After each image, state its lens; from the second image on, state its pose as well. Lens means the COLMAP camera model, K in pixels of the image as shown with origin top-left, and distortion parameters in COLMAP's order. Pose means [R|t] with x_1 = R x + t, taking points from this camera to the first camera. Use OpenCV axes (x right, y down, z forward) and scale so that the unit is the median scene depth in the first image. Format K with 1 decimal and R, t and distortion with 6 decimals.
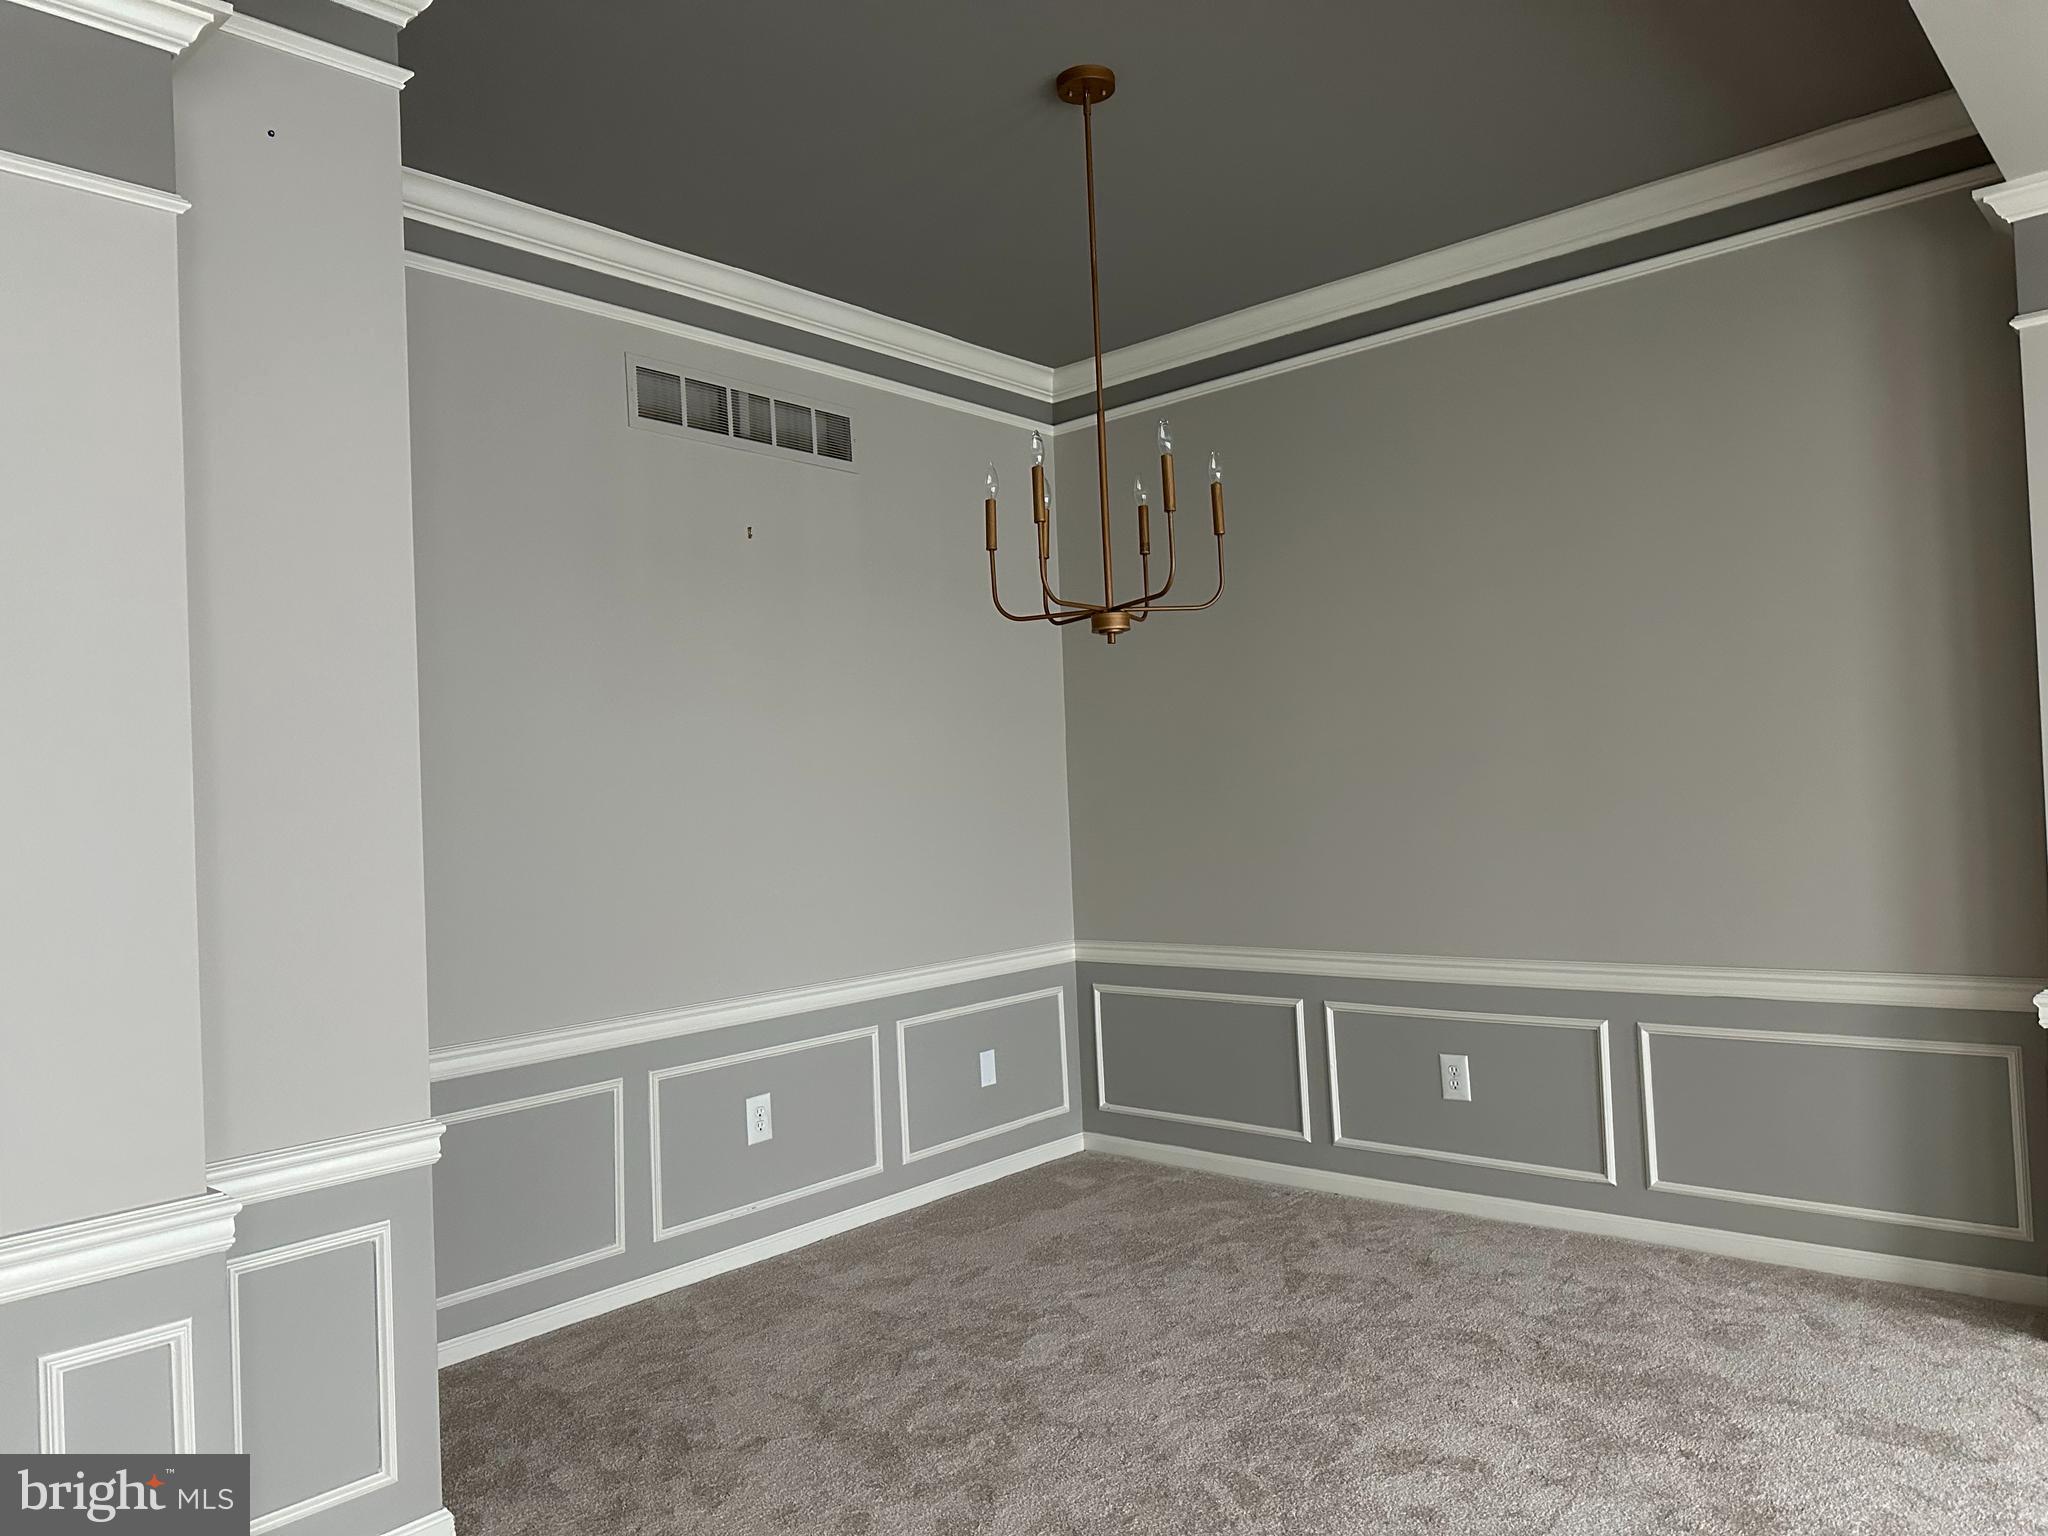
lens RADIAL K [[1446.4, 0, 1022.2], [0, 1446.4, 768.3], [0, 0, 1]] dist [0.012024, 0.000492]
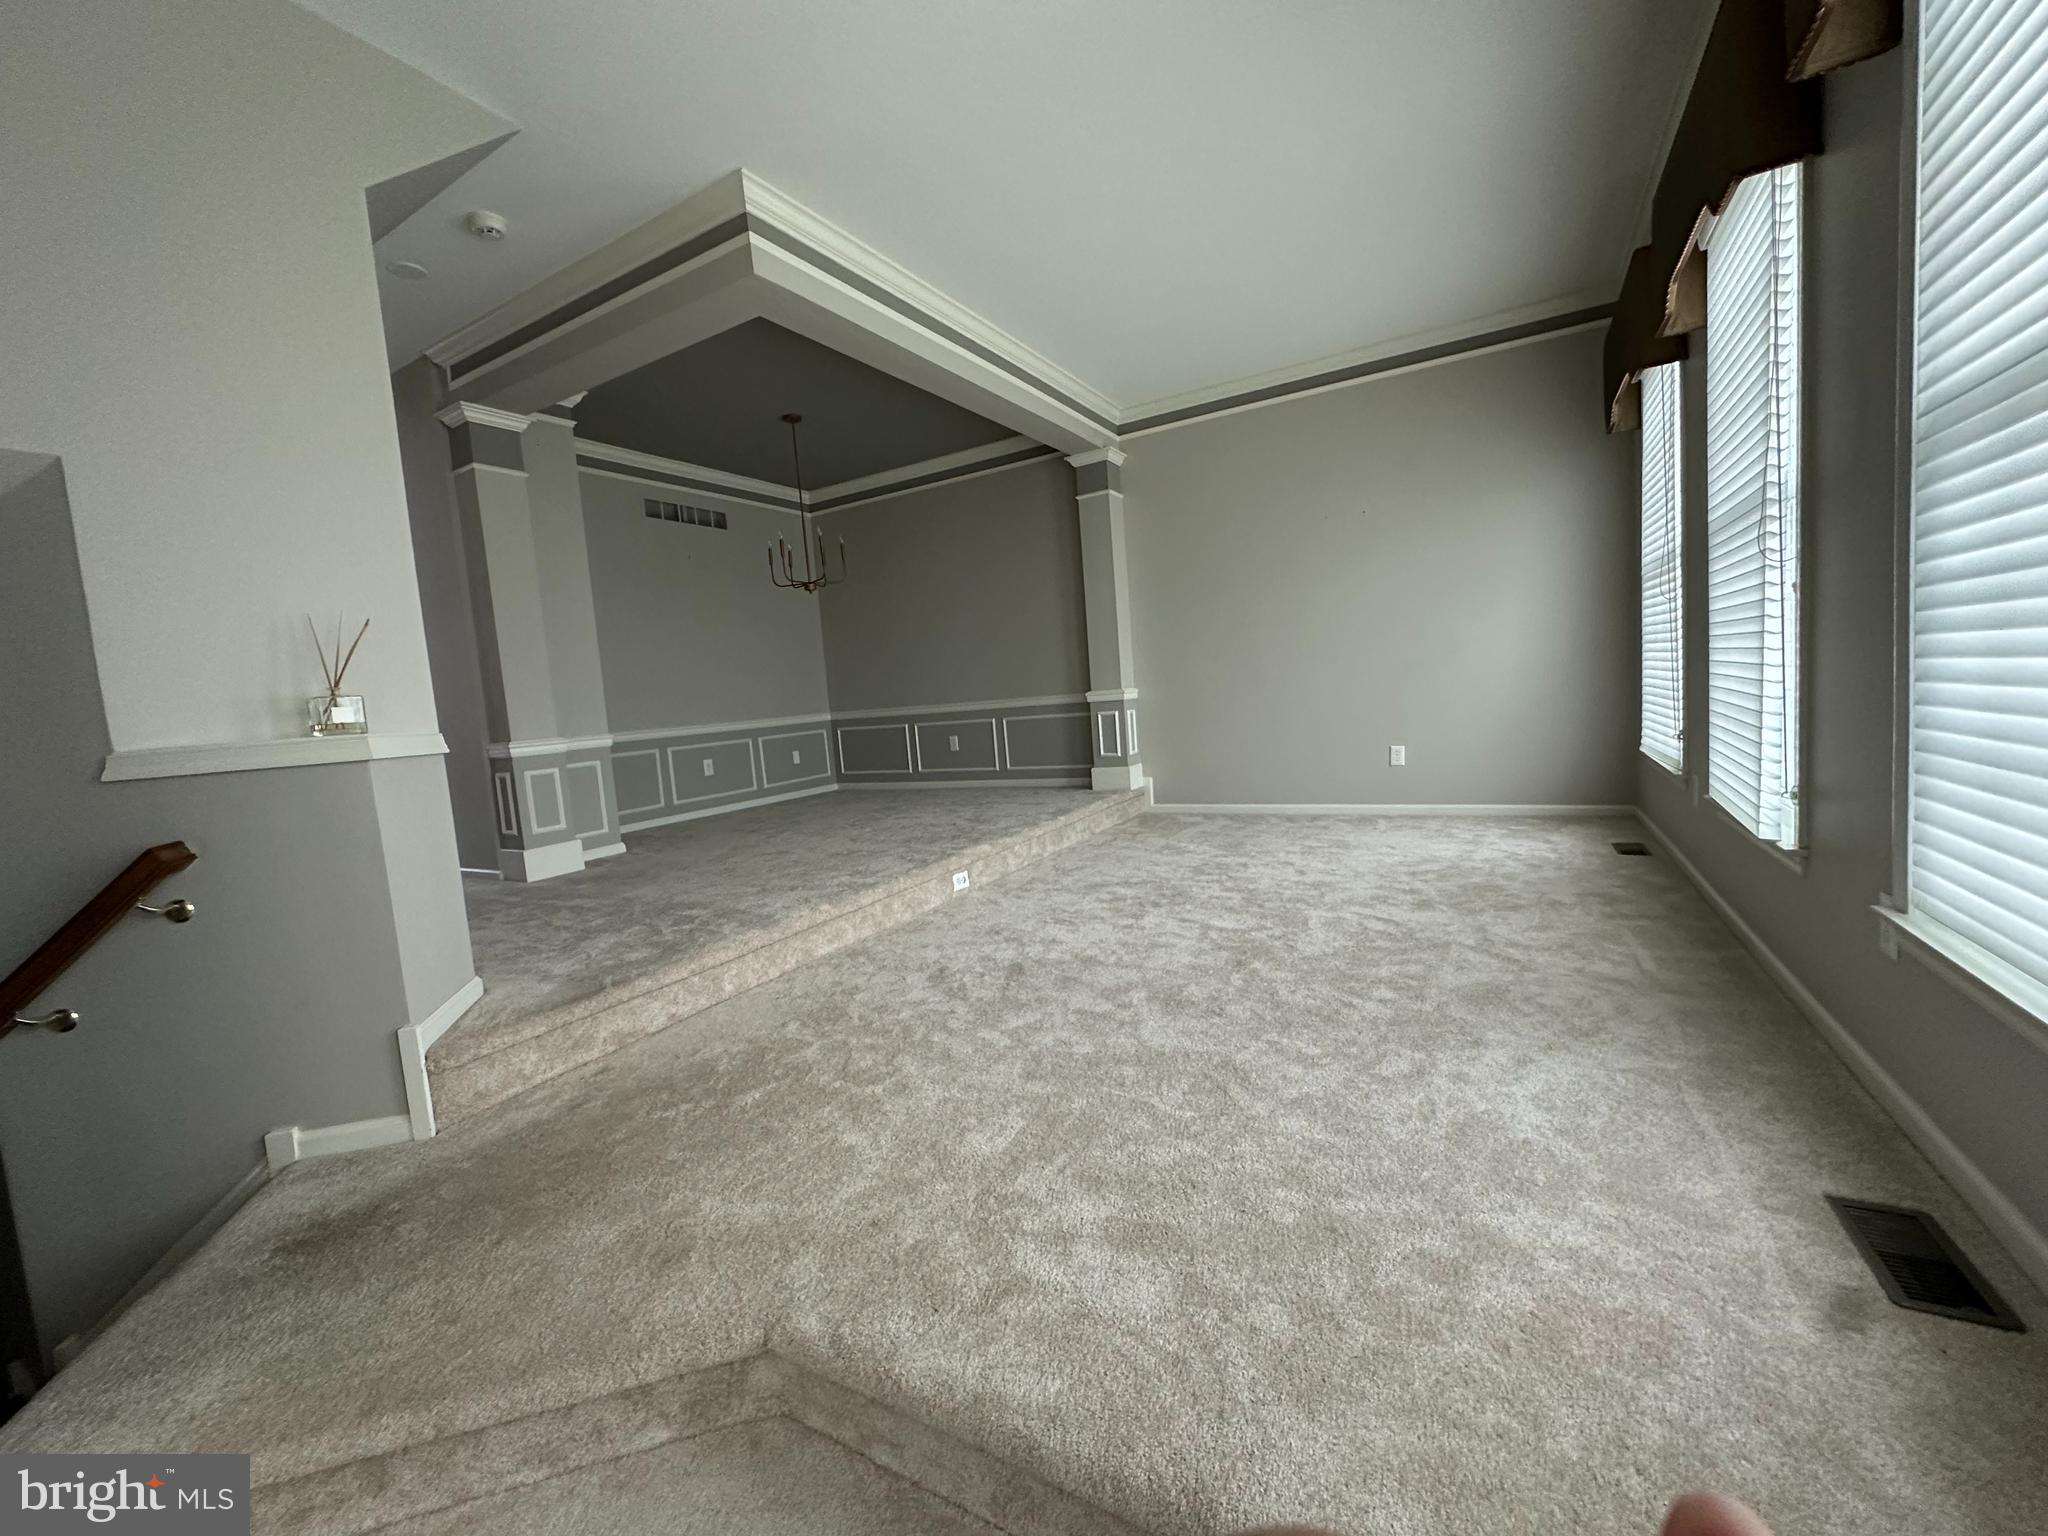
lens RADIAL K [[820.5, 0, 1031.9], [0, 820.5, 765.6], [0, 0, 1]] dist [-0.001431, -0.000050]
pose [[0.978136, -0.050092, 0.201845, 0.114230], [0.029062, 0.993959, 0.105837, 0.086178], [-0.205927, -0.097657, 0.973682, -0.695900]]
